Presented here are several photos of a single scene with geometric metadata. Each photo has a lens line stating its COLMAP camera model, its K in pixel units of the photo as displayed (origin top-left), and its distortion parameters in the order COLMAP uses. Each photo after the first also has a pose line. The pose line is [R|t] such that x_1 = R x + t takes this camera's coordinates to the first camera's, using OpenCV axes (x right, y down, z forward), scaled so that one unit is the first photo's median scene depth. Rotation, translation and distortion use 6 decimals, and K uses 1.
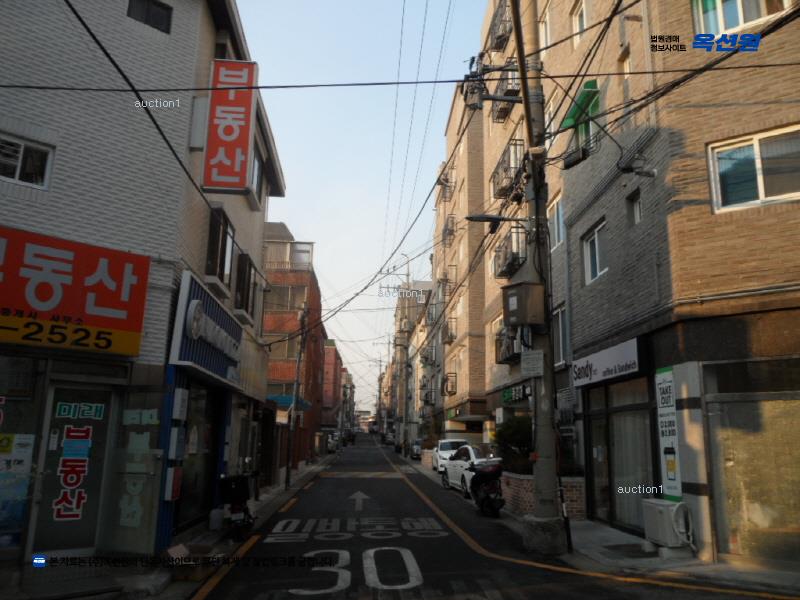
lens RADIAL K [[658.5, 0, 398.2], [0, 658.5, 277.4], [0, 0, 1]] dist [-0.049684, 0.039277]
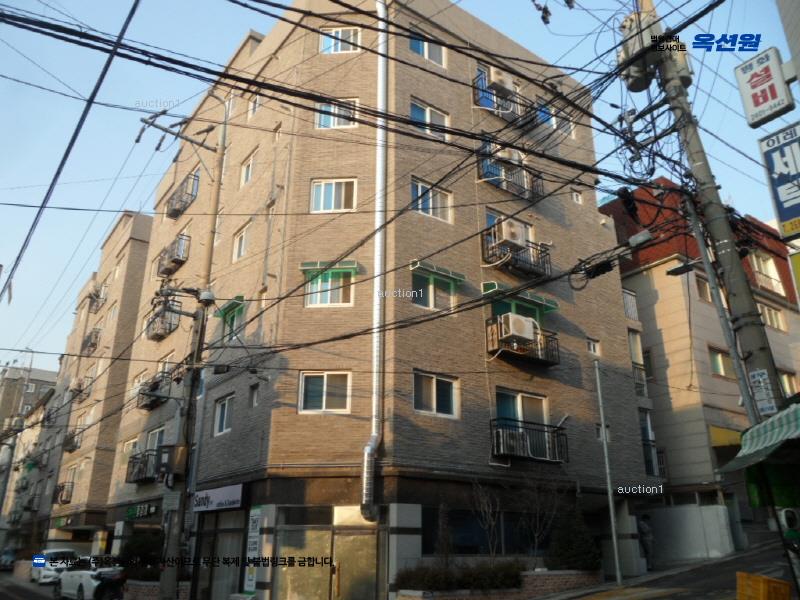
lens RADIAL K [[648.4, 0, 406.9], [0, 648.4, 298.2], [0, 0, 1]] dist [-0.013096, 0.005393]
pose [[0.835518, 0.175954, 0.520528, -0.155214], [-0.113424, 0.982167, -0.149941, -0.132122], [-0.537628, 0.066238, 0.840576, -0.441967]]
